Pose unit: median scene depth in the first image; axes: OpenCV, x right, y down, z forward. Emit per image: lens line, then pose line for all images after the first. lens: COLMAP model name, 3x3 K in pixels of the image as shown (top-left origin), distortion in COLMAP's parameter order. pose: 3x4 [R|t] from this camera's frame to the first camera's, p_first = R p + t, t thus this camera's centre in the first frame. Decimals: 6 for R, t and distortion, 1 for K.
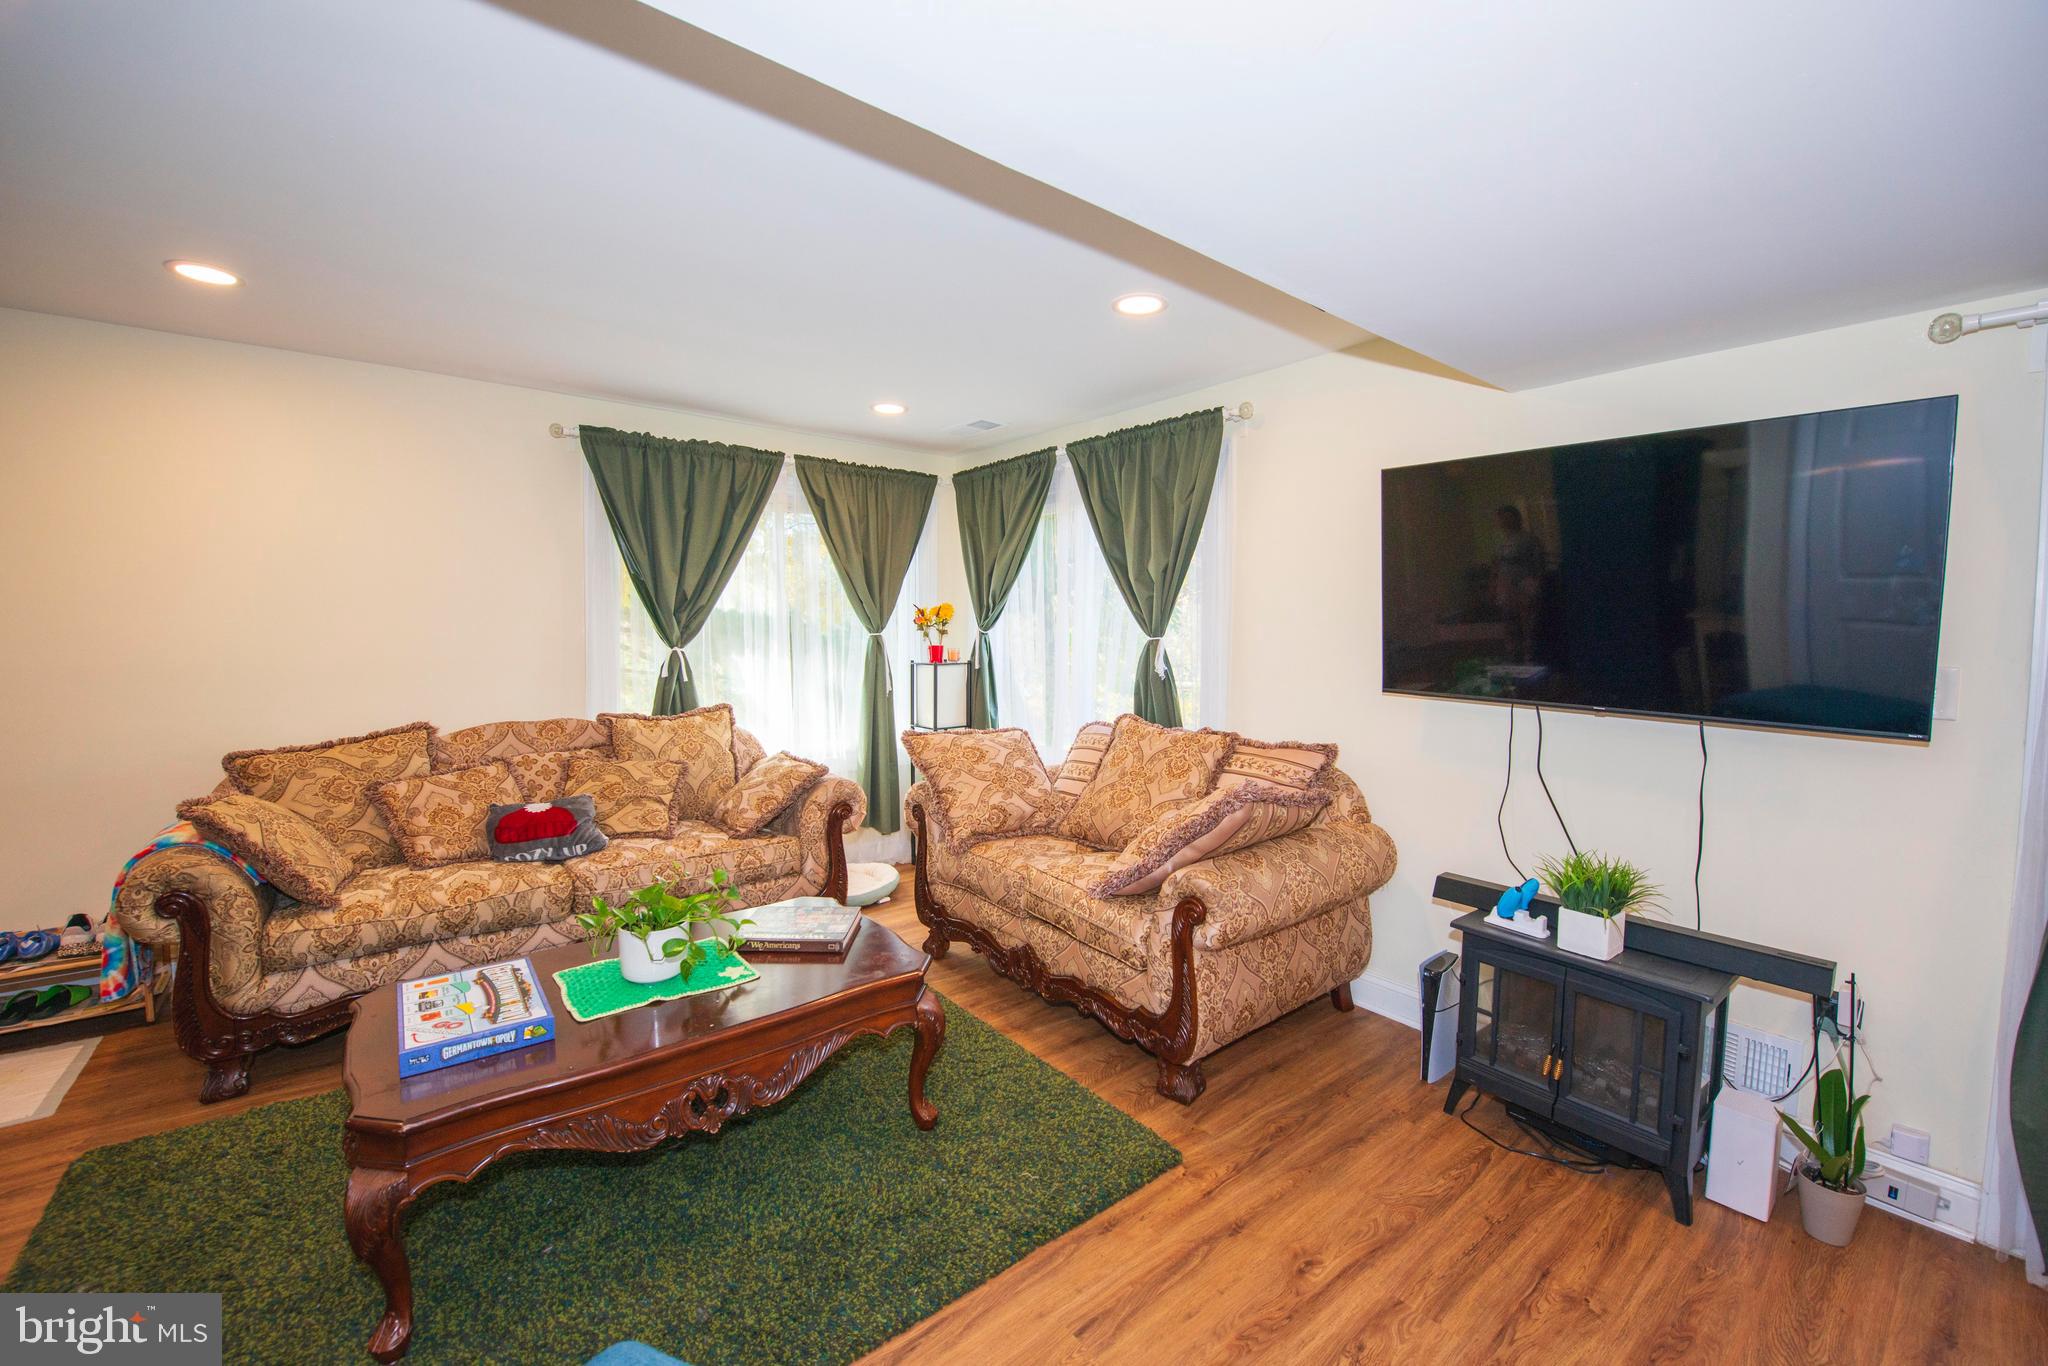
lens RADIAL K [[840.7, 0, 1116.3], [0, 840.7, 702.7], [0, 0, 1]] dist [-0.007720, -0.000288]
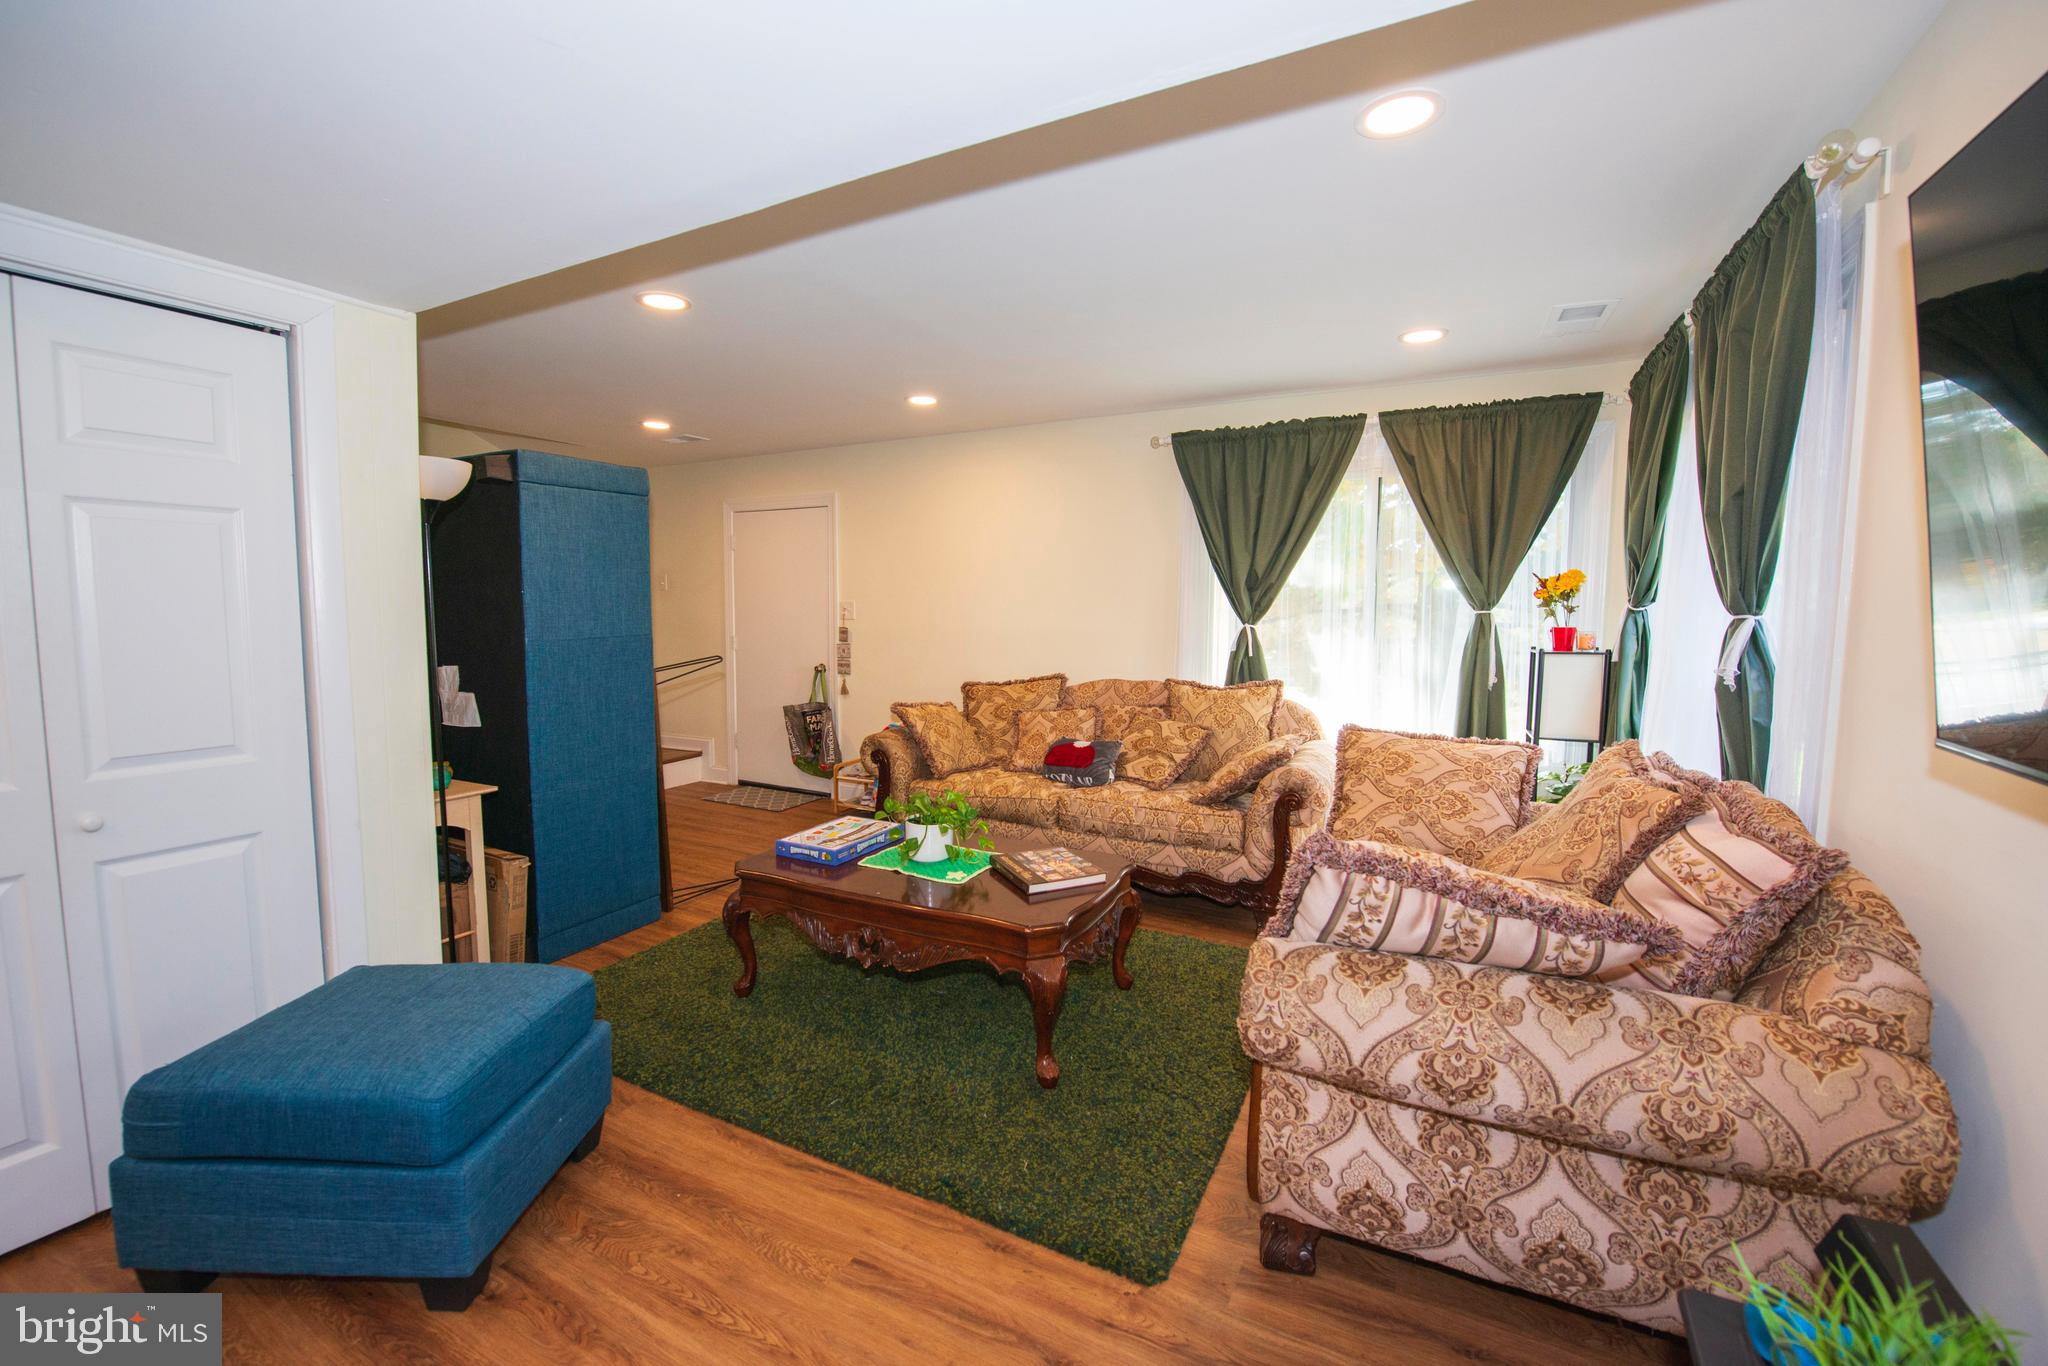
lens RADIAL K [[821.4, 0, 893.9], [0, 821.4, 687.6], [0, 0, 1]] dist [-0.000418, -0.000091]
pose [[0.315797, 0.086387, -0.944886, 0.473515], [-0.080530, 0.994694, 0.064026, -0.023237], [0.945403, 0.055873, 0.321078, 0.353485]]
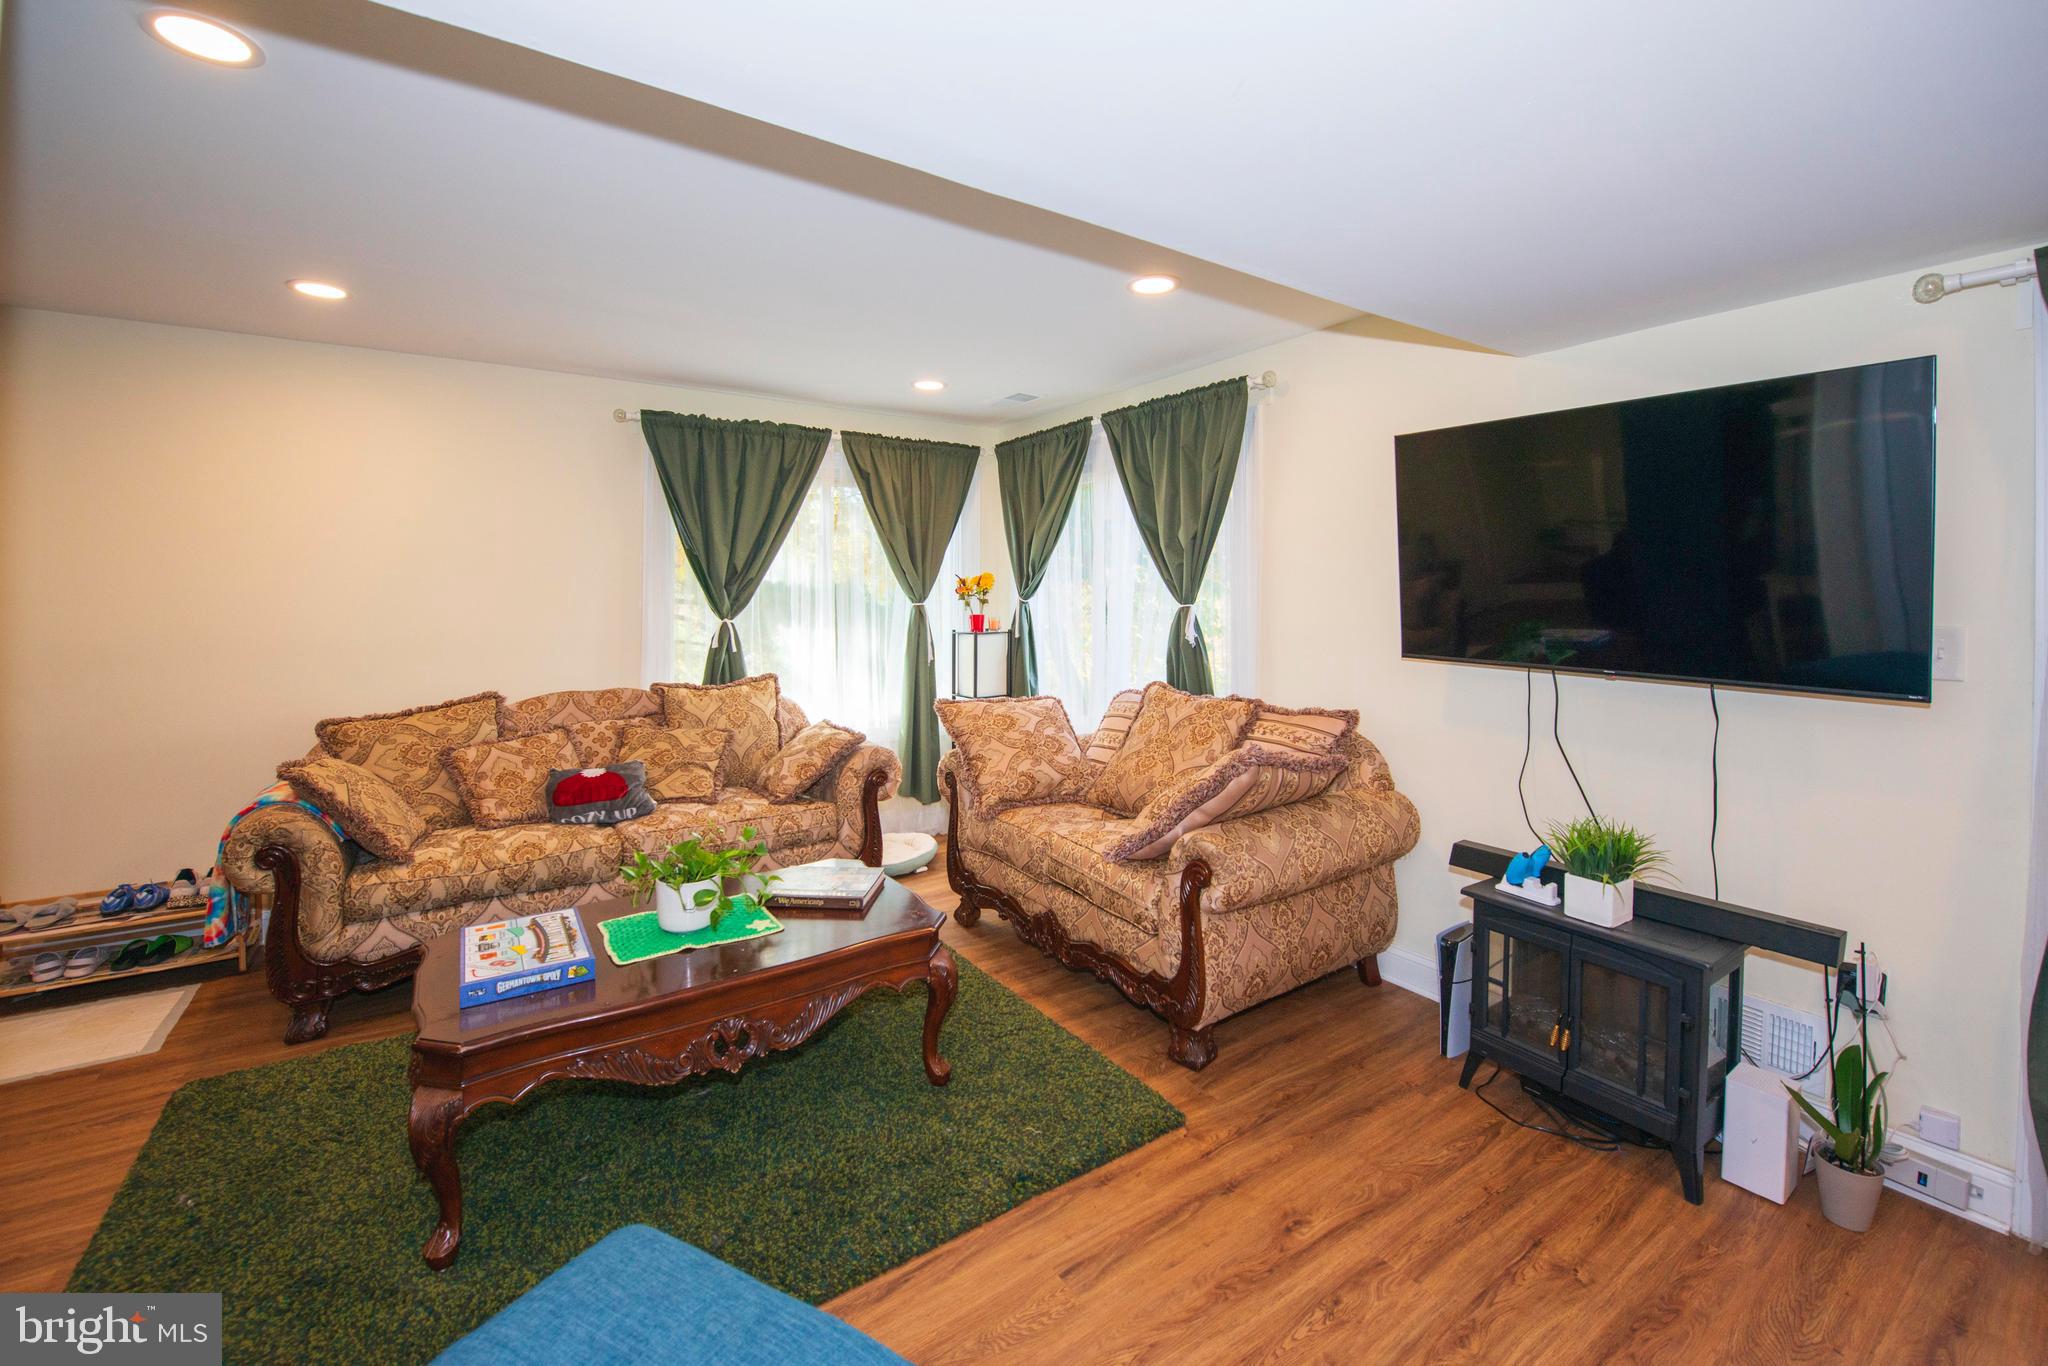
lens RADIAL K [[890.3, 0, 1113.3], [0, 890.3, 627.7], [0, 0, 1]] dist [-0.003516, 0.000023]
pose [[0.996355, -0.008638, -0.084861, 0.061870], [0.004244, 0.998647, -0.051825, 0.005014], [0.085194, 0.051276, 0.995044, -0.070192]]
